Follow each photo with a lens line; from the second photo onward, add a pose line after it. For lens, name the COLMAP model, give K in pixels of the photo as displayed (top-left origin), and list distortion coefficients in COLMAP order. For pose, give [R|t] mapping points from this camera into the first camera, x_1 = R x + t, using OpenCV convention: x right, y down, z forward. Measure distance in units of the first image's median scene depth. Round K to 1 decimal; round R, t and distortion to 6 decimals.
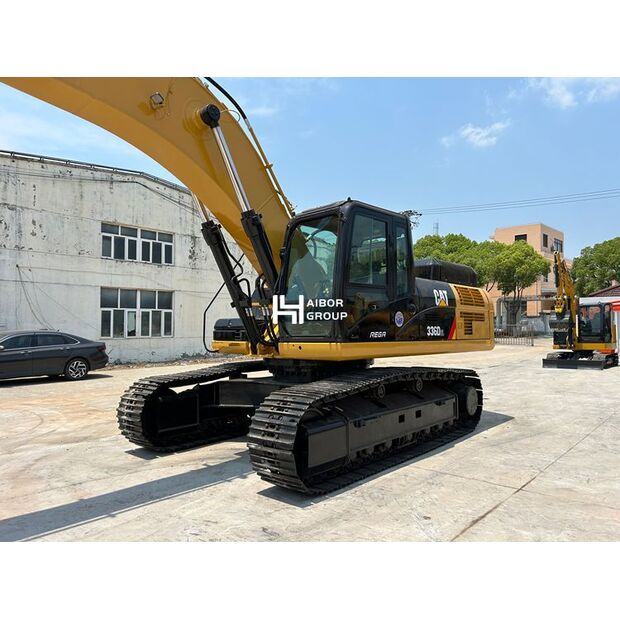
lens RADIAL K [[476.2, 0, 310.0], [0, 476.2, 310.0], [0, 0, 1]] dist [0.081740, -0.082307]
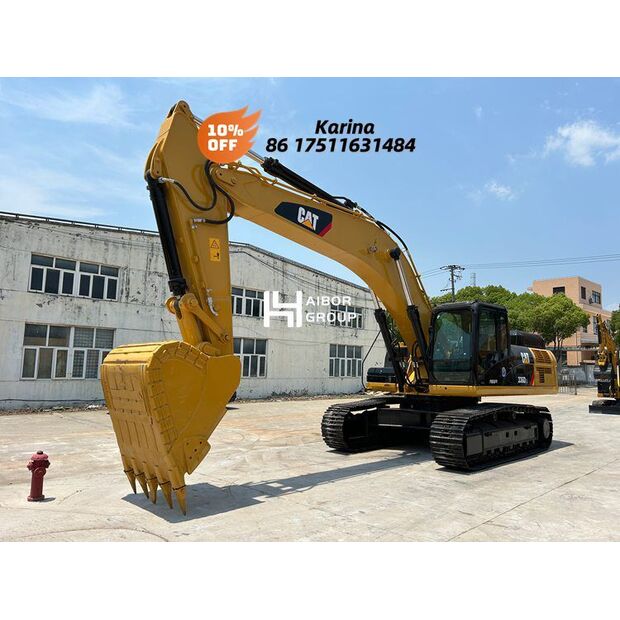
lens RADIAL K [[476.2, 0, 310.0], [0, 476.2, 310.0], [0, 0, 1]] dist [0.081740, -0.082307]
pose [[0.998110, 0.014454, -0.059735, -0.126690], [-0.019702, 0.995905, -0.088231, -0.011169], [0.058215, 0.089242, 0.994307, -0.228673]]
